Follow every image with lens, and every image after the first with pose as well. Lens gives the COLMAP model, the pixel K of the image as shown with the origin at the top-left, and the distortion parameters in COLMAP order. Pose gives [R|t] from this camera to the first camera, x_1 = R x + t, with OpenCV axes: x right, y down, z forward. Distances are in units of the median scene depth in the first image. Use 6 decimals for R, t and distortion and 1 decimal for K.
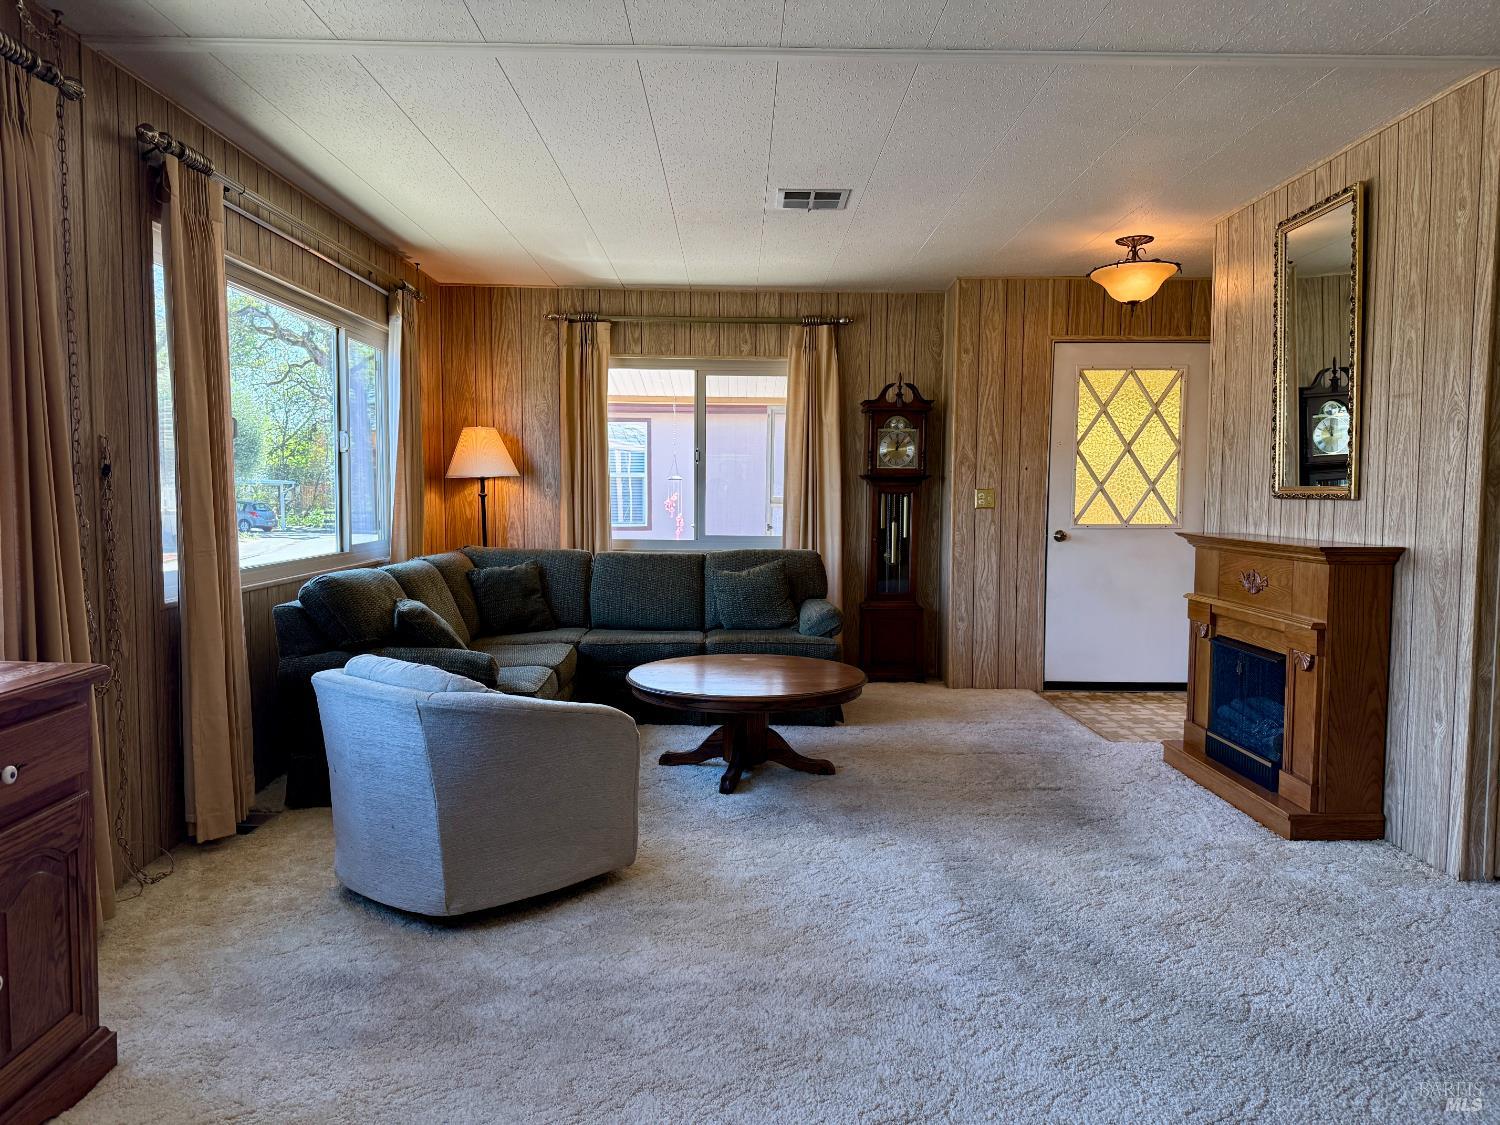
lens RADIAL K [[1050.6, 0, 750.2], [0, 1050.6, 573.6], [0, 0, 1]] dist [0.024849, -0.025571]
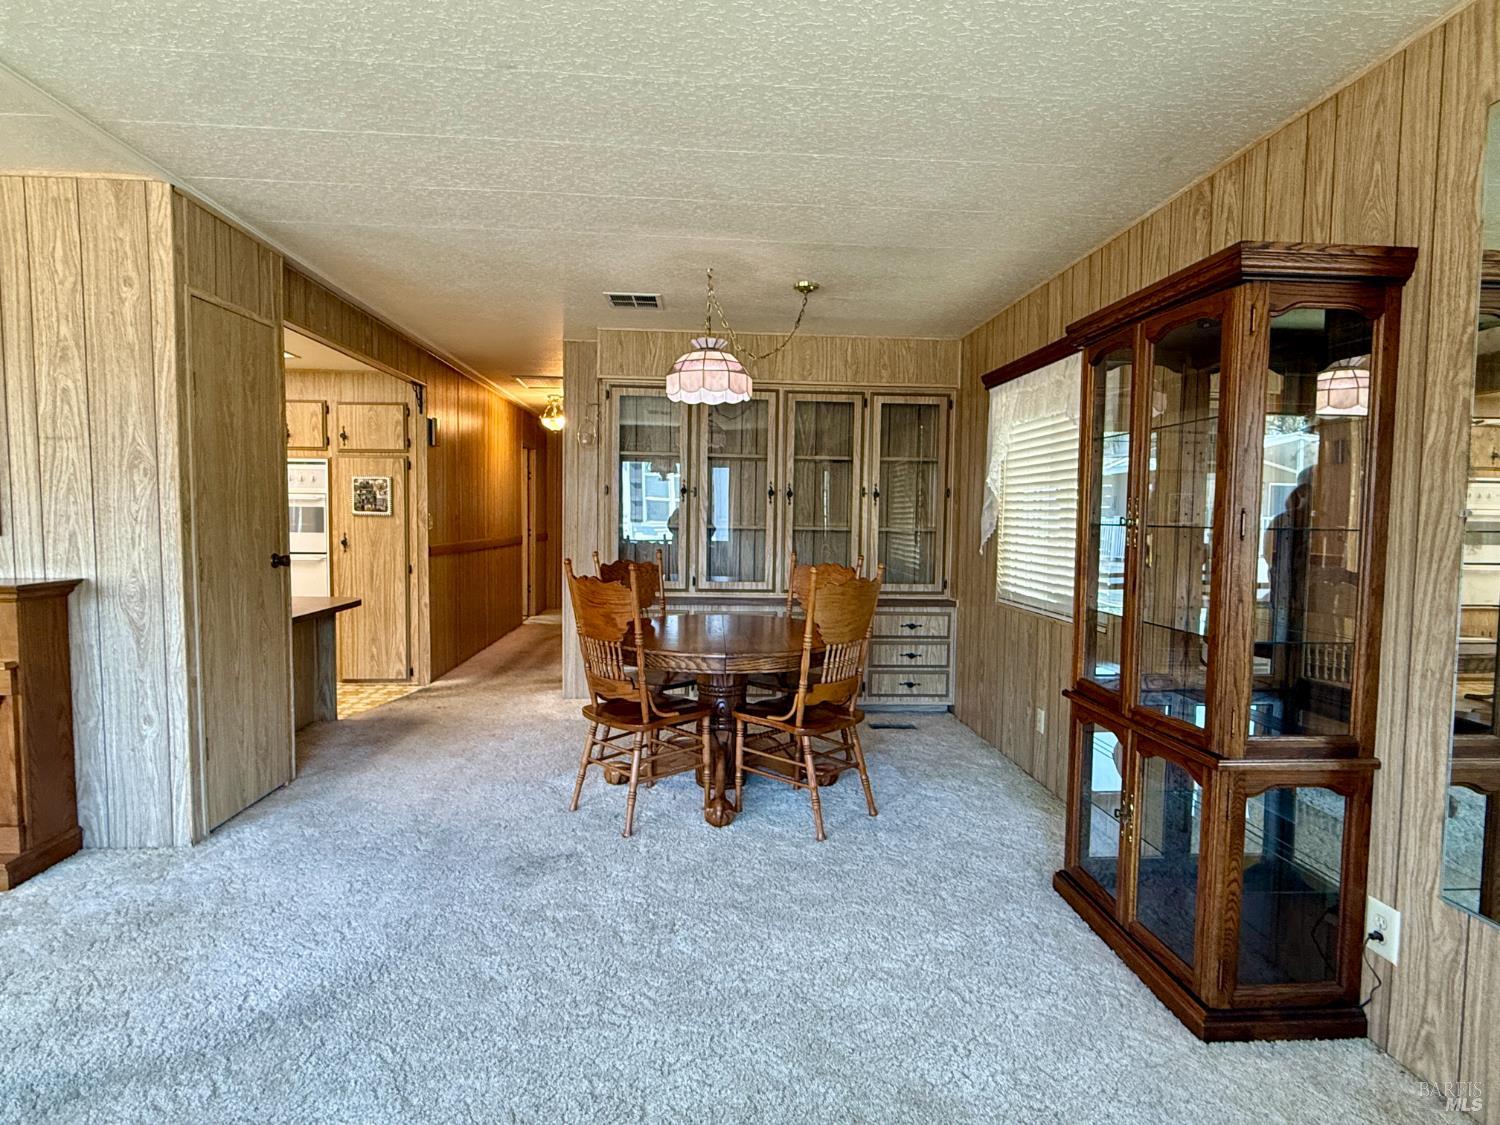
lens RADIAL K [[800.4, 0, 745.2], [0, 800.4, 562.1], [0, 0, 1]] dist [-0.001671, -0.000256]
pose [[-0.063526, -0.062486, 0.996022, -0.238175], [0.073013, 0.995072, 0.067083, -0.045283], [-0.995306, 0.076985, -0.058650, 0.351784]]
